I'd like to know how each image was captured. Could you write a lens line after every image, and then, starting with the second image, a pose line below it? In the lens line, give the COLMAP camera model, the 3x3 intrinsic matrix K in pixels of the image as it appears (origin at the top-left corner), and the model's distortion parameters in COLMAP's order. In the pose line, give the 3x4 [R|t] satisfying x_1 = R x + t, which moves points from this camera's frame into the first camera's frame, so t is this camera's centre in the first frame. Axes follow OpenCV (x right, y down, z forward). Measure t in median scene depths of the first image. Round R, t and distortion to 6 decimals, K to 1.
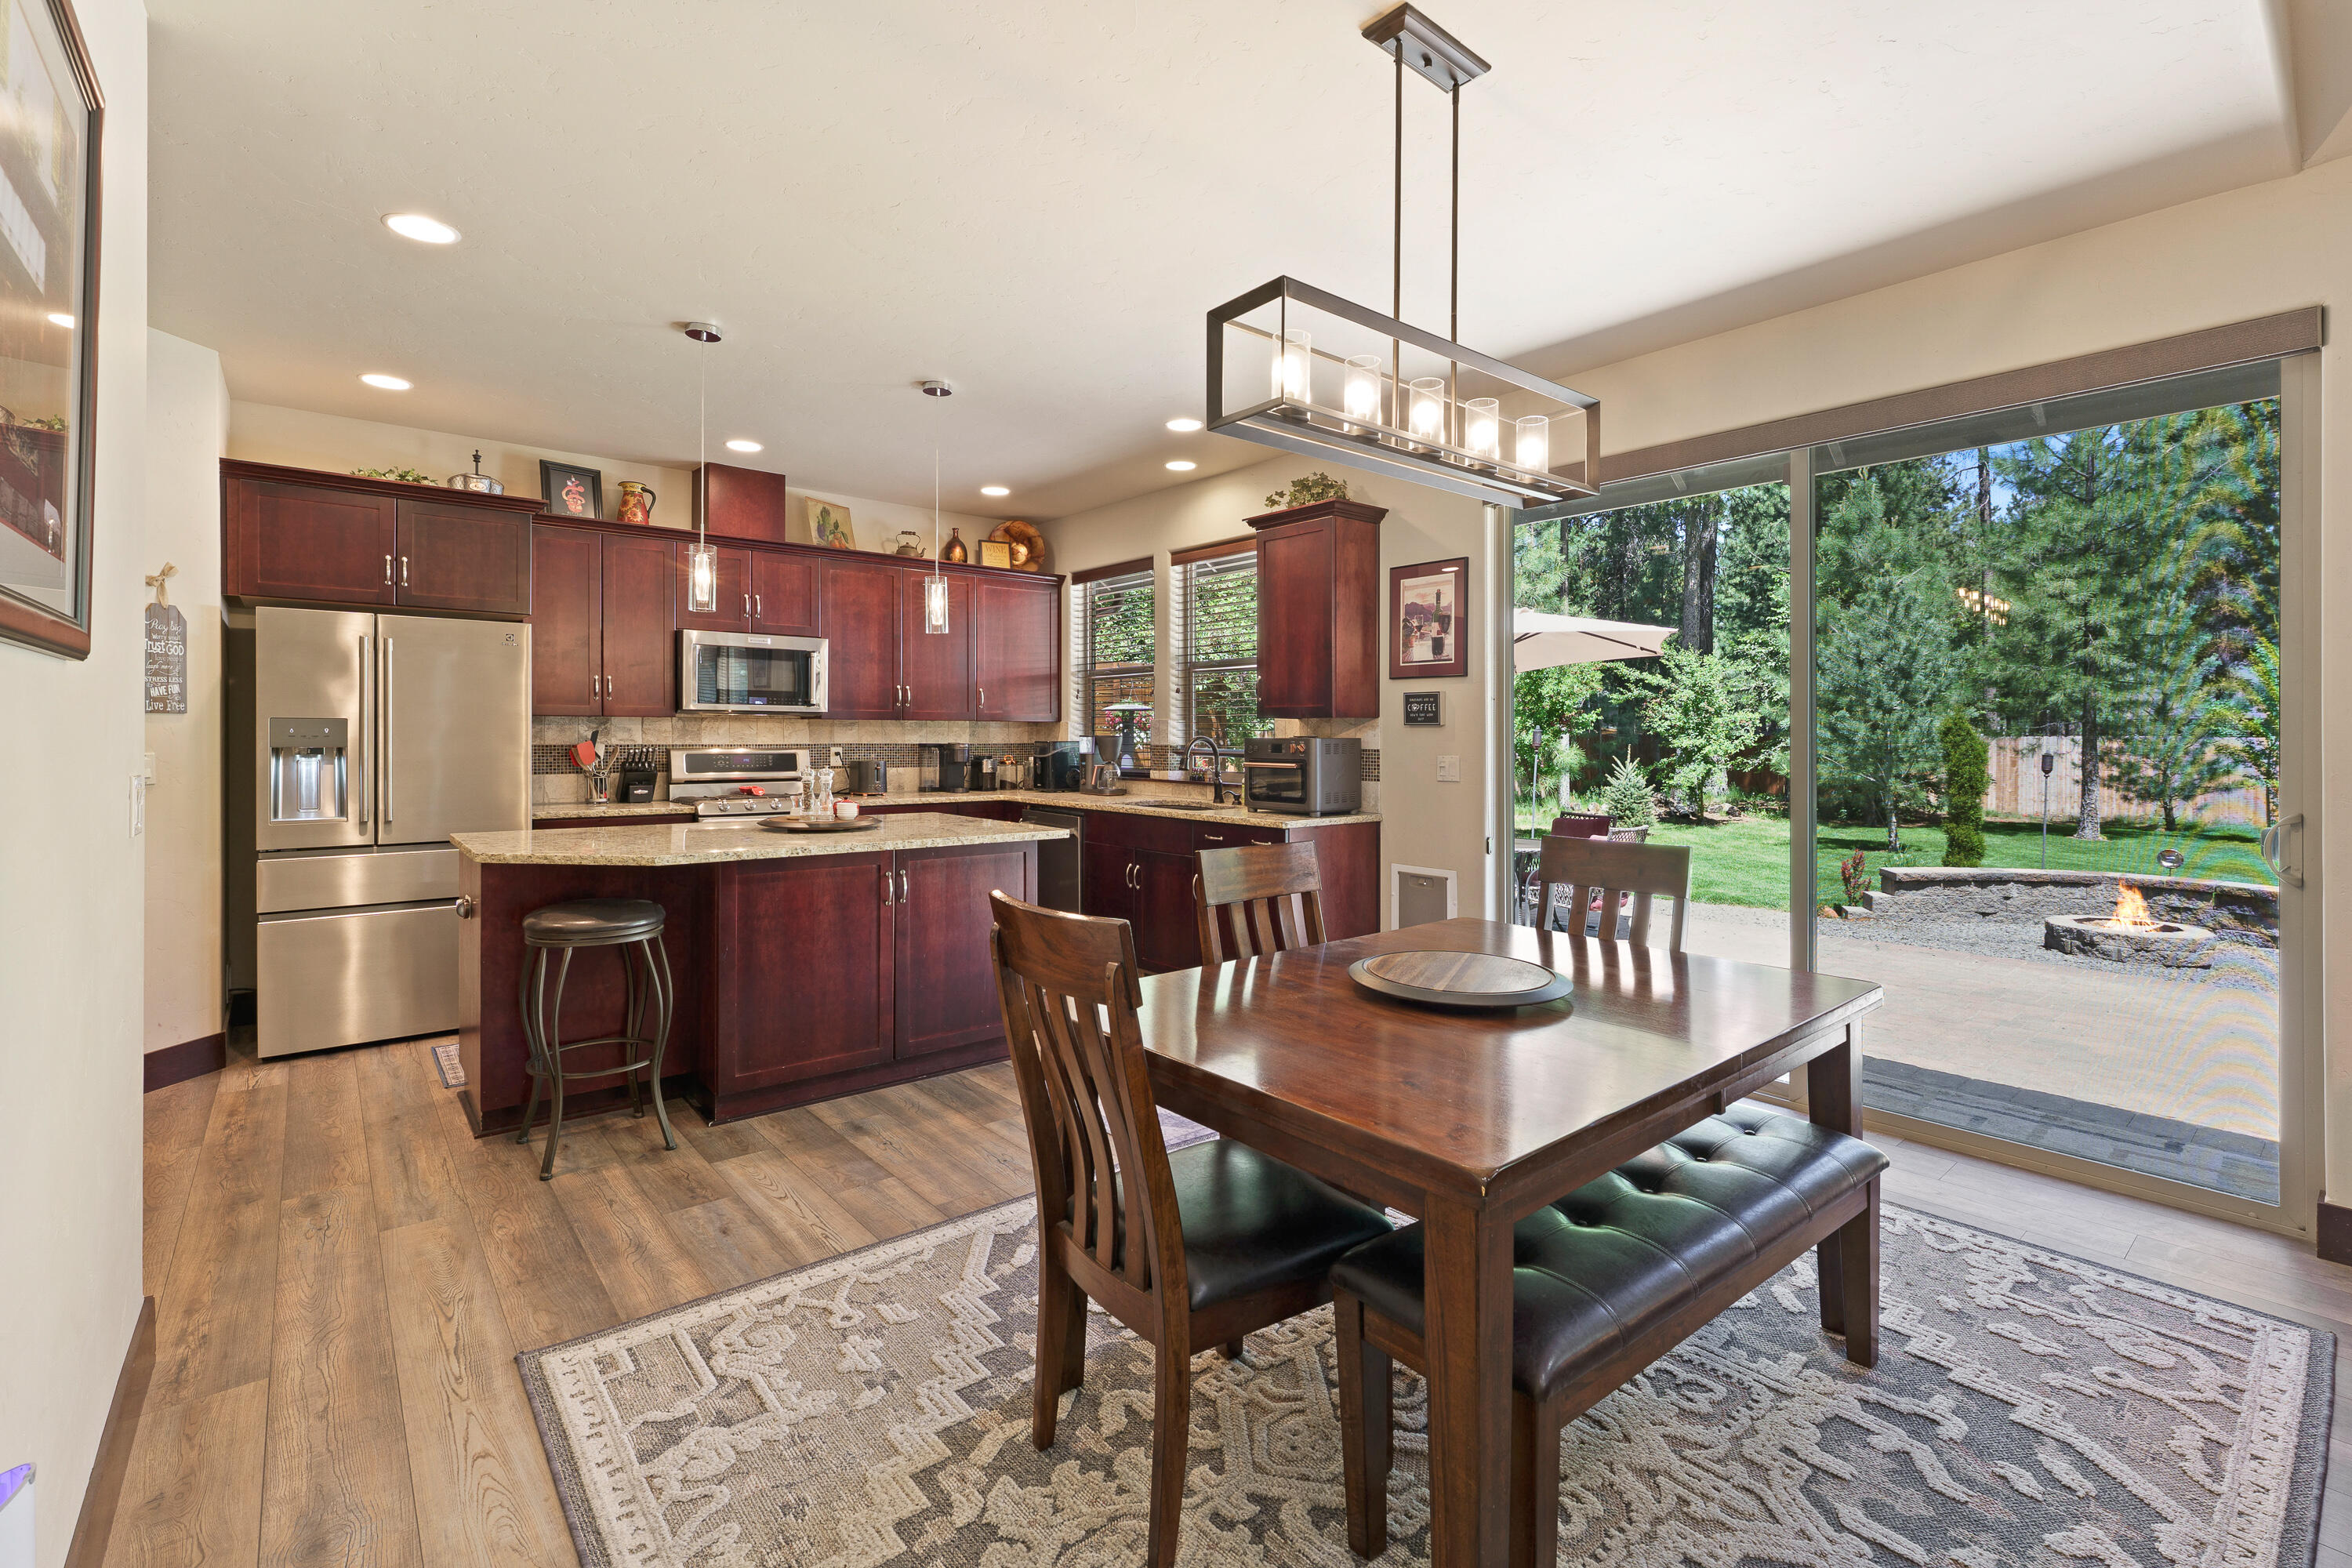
lens RADIAL K [[1037.7, 0, 1181.8], [0, 1037.7, 744.9], [0, 0, 1]] dist [0.002051, -0.000141]
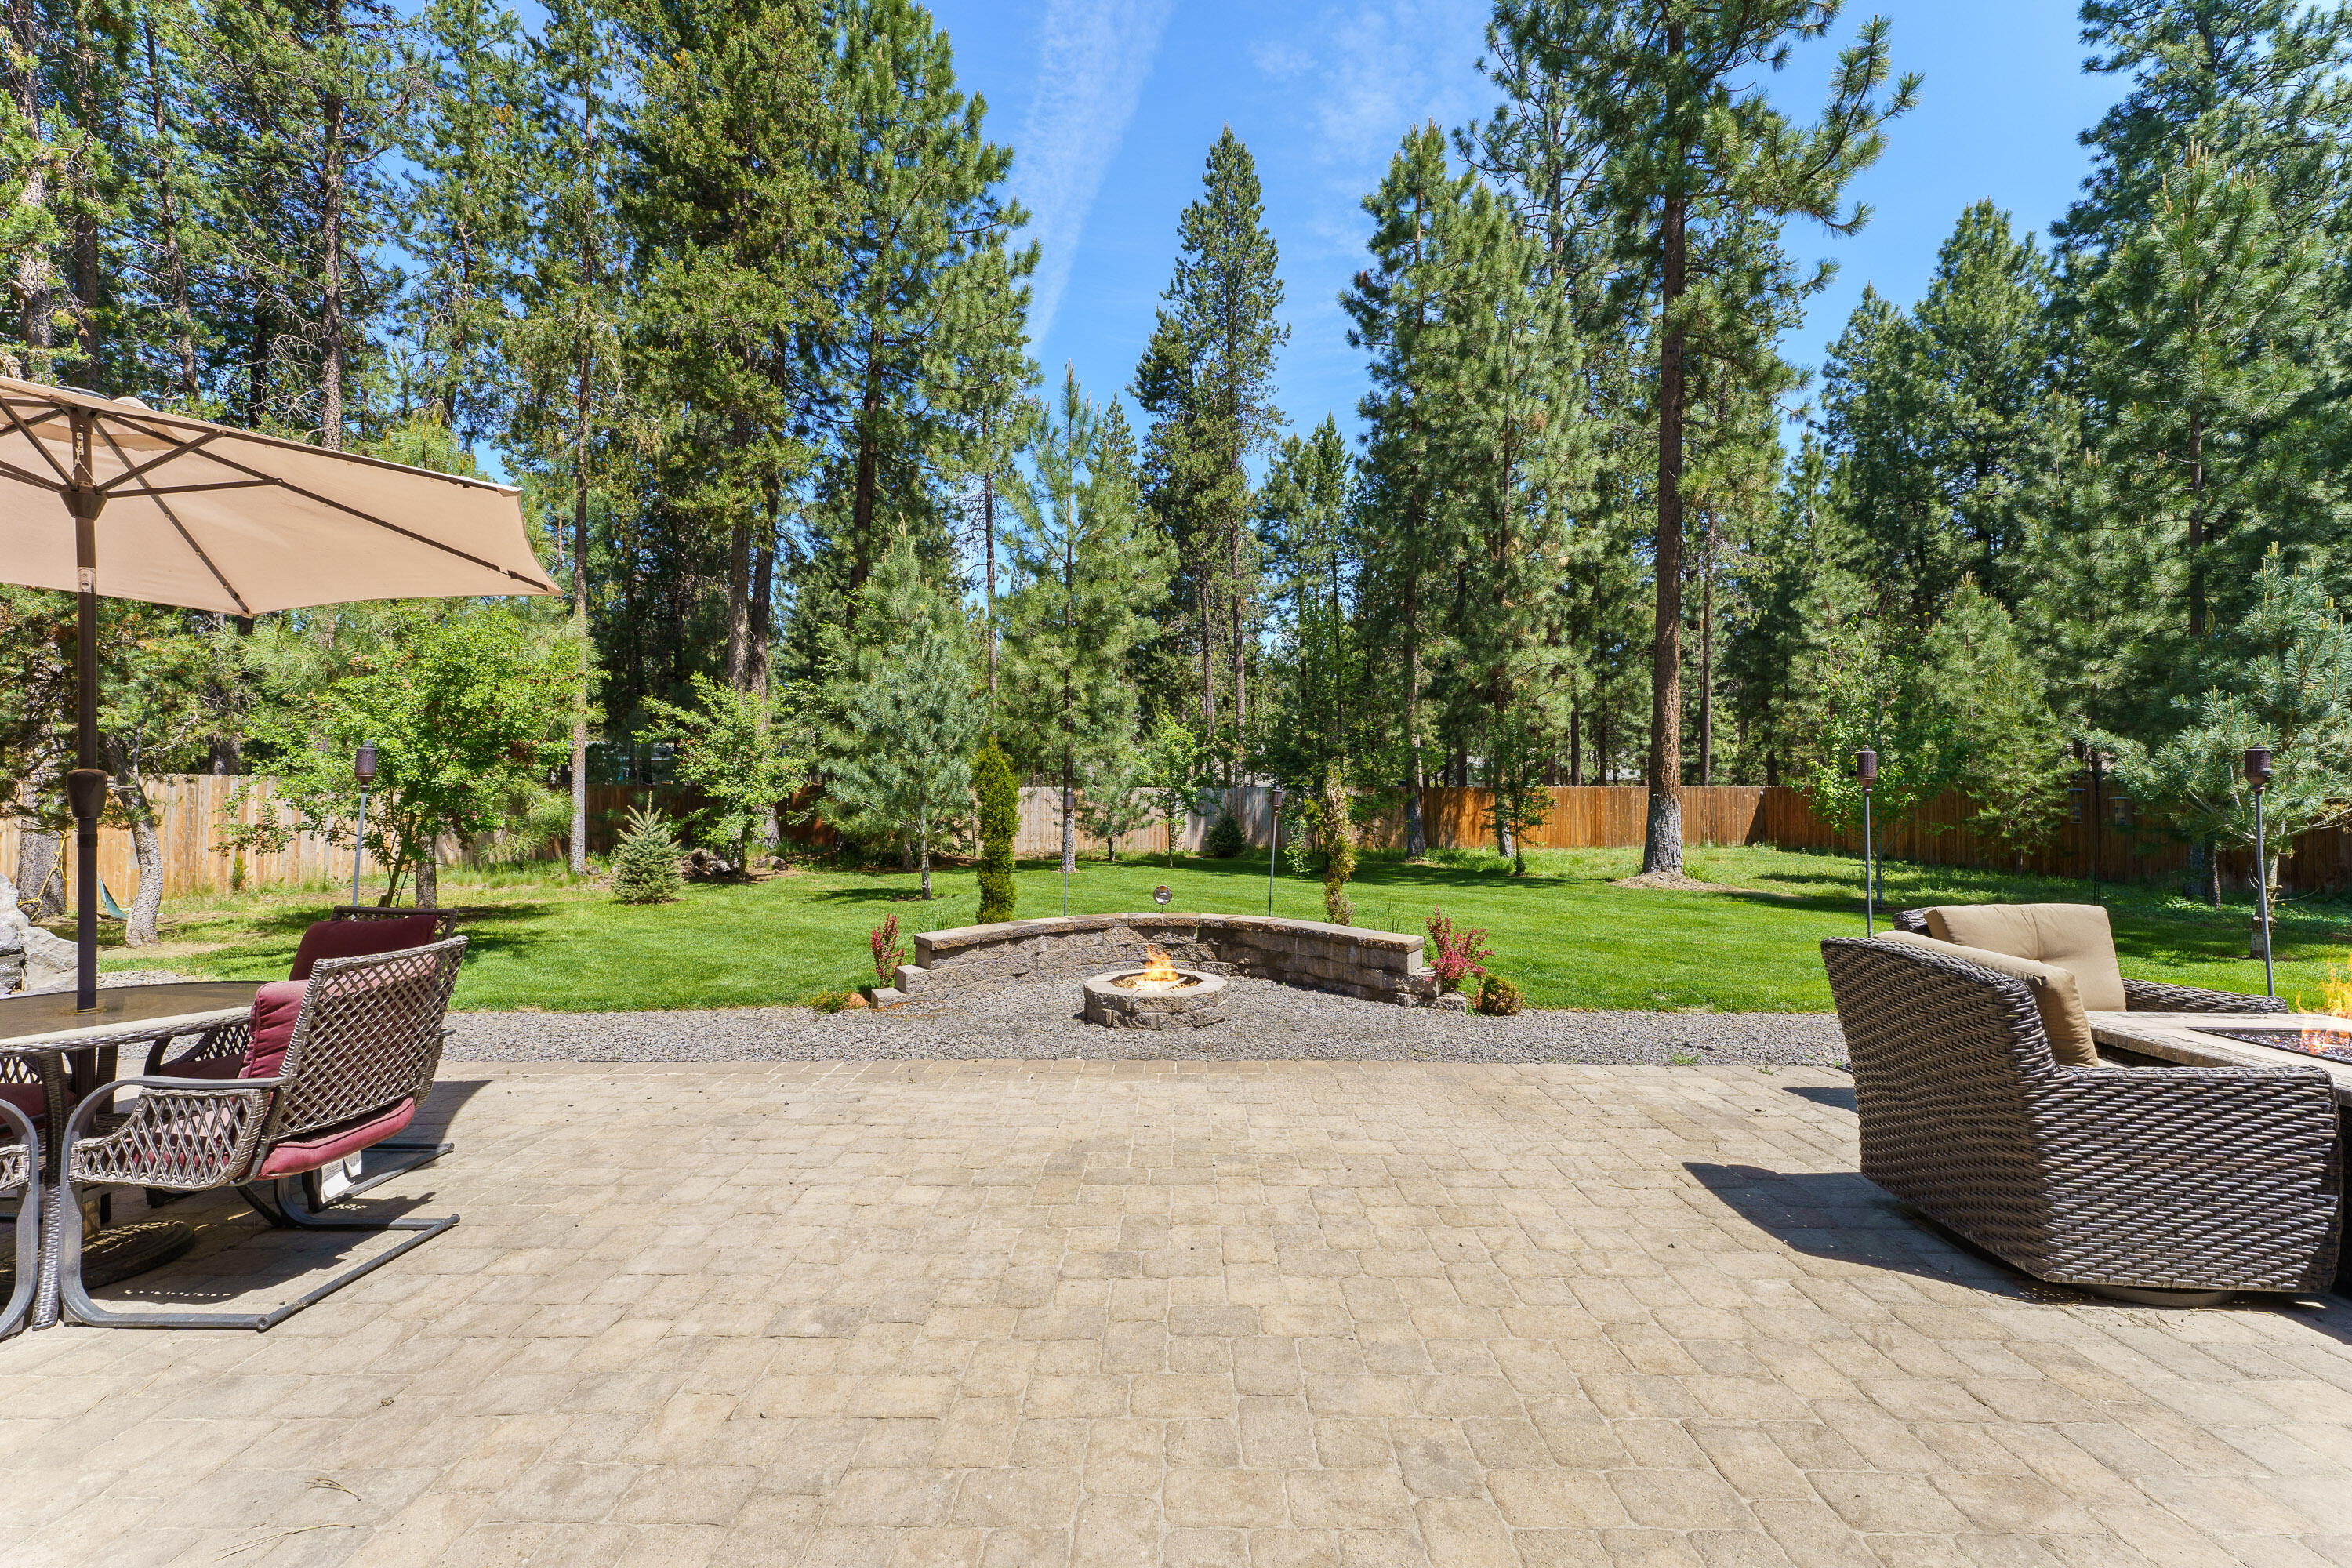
lens RADIAL K [[948.1, 0, 1181.8], [0, 948.1, 778.4], [0, 0, 1]] dist [-0.002160, -0.000473]
pose [[0.648821, 0.011108, 0.760860, 0.455918], [0.007958, 0.999740, -0.021382, 0.028666], [-0.760899, 0.019927, 0.648564, 0.672041]]
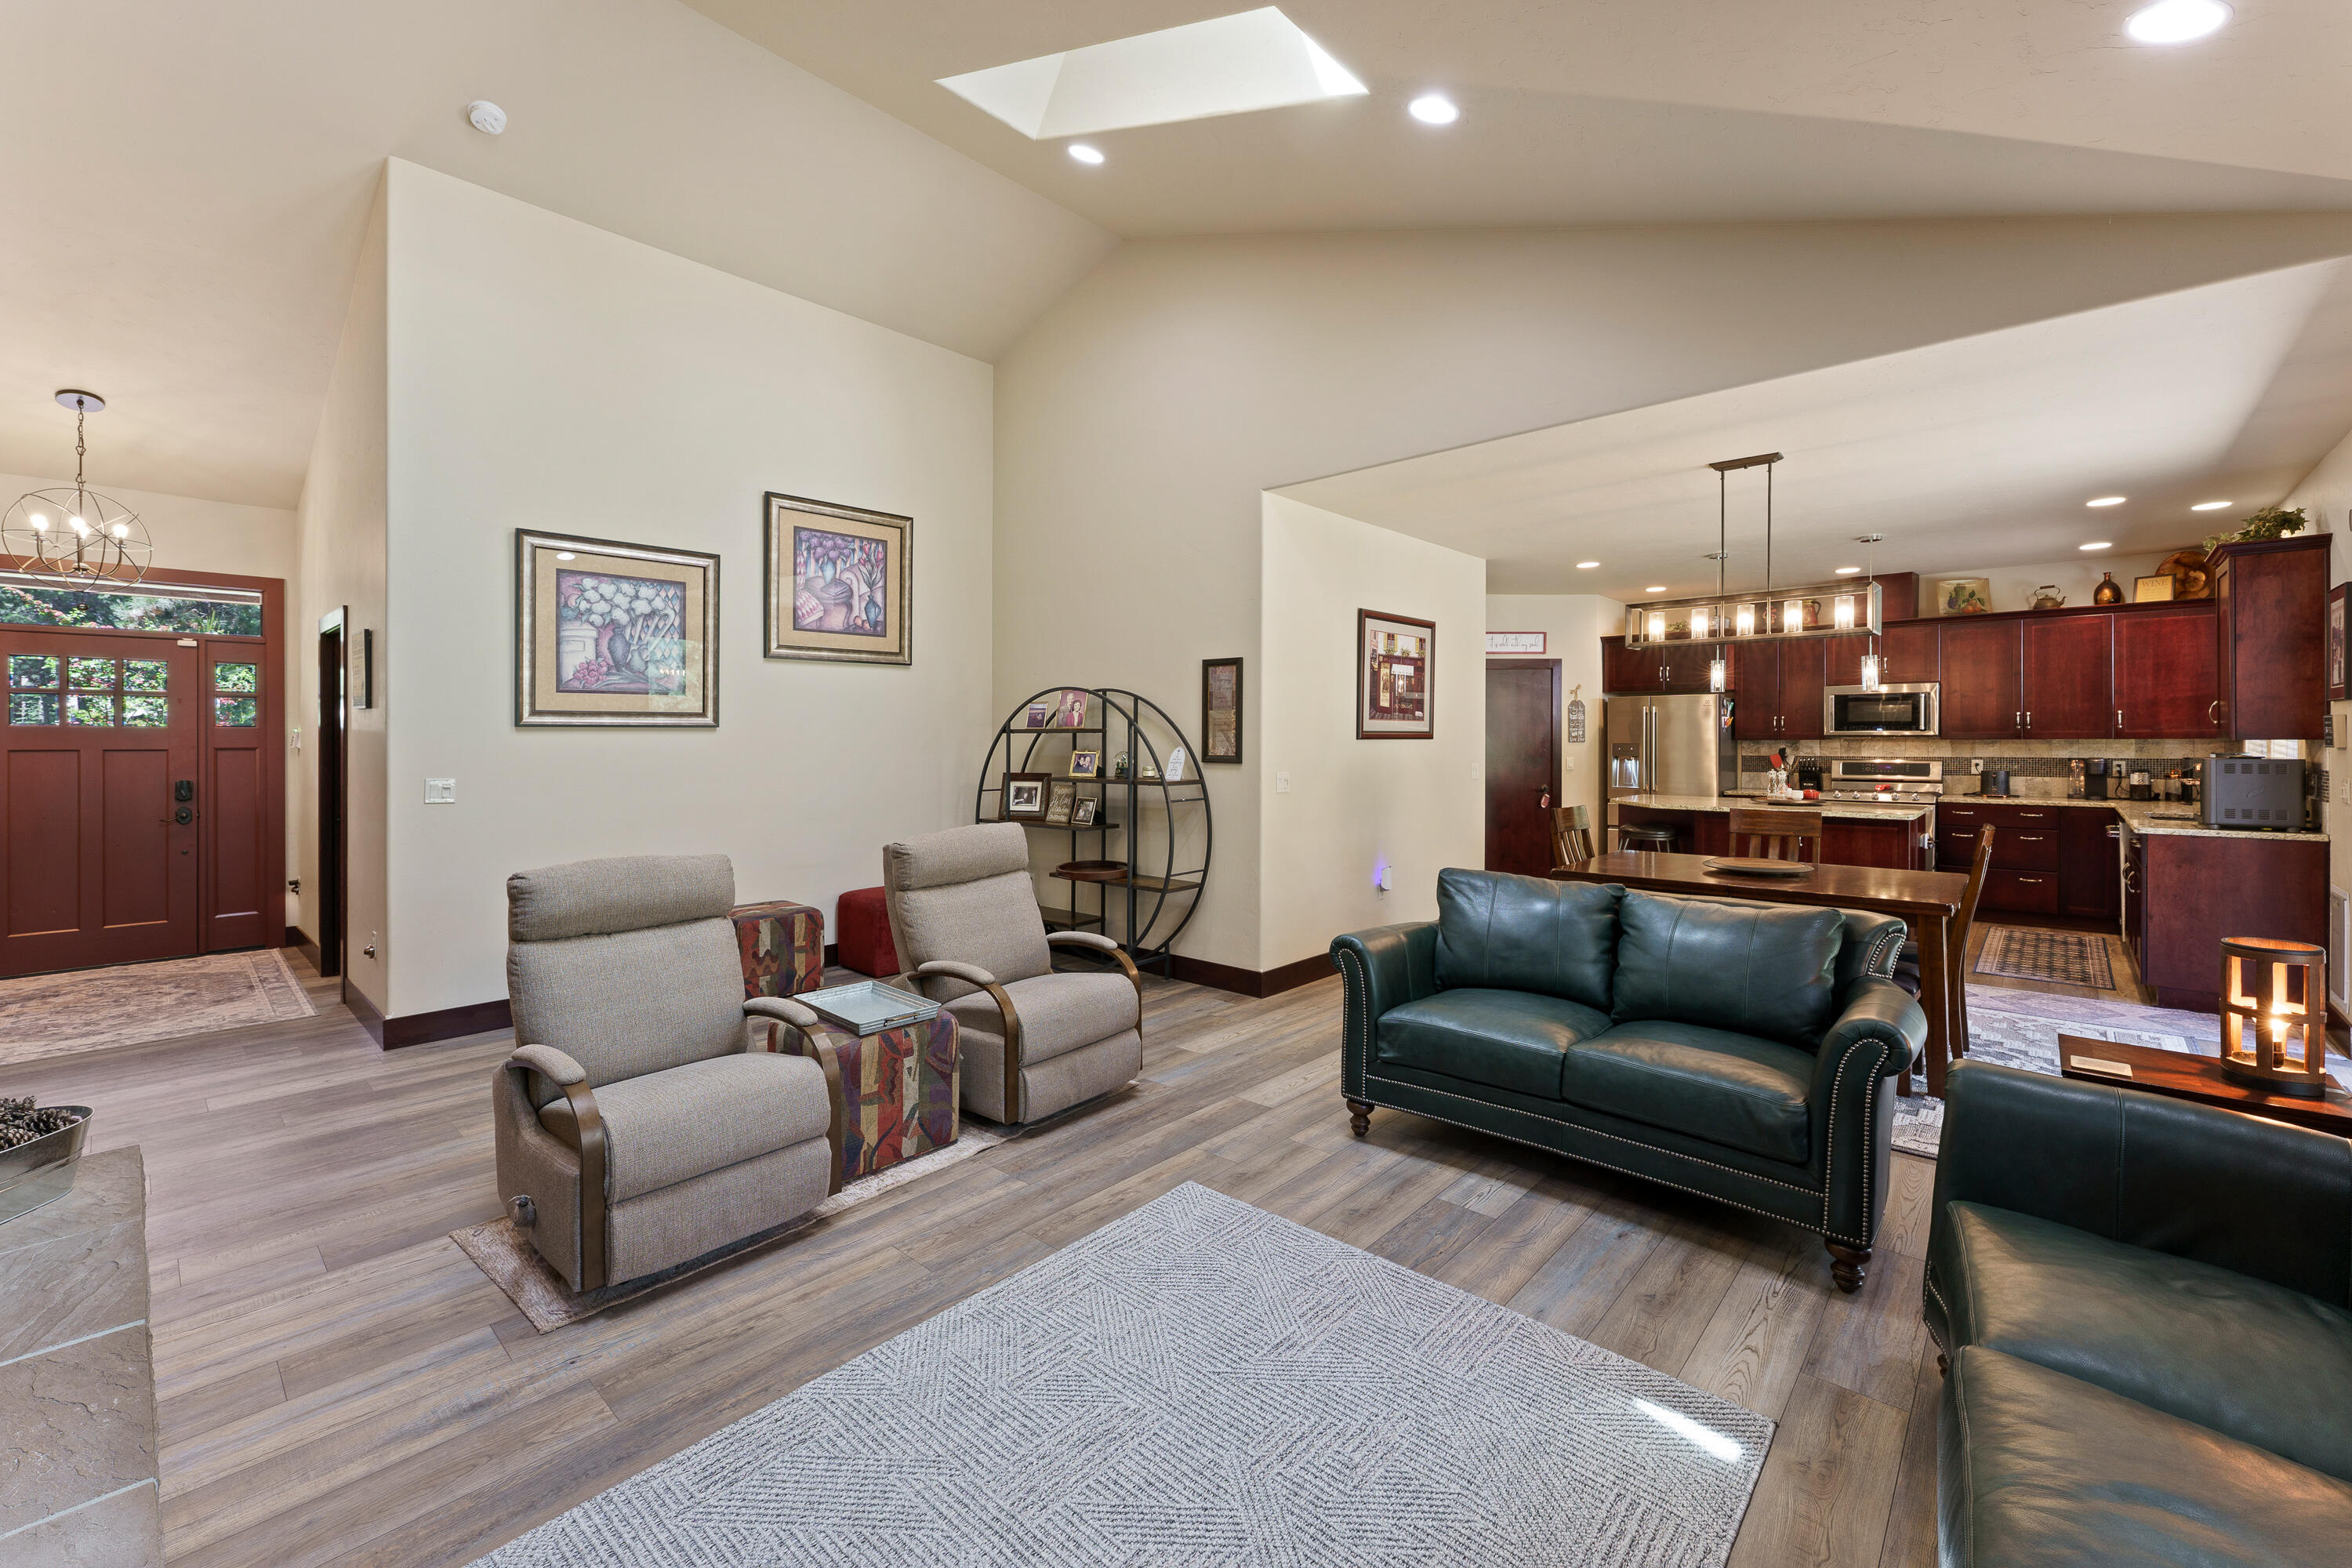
lens RADIAL K [[967.6, 0, 1171.7], [0, 967.6, 722.9], [0, 0, 1]] dist [0.000712, -0.000043]
pose [[0.128289, -0.020505, -0.991525, 0.862670], [-0.006142, 0.999751, -0.021470, -0.013456], [0.991718, 0.008844, 0.128131, -0.210215]]
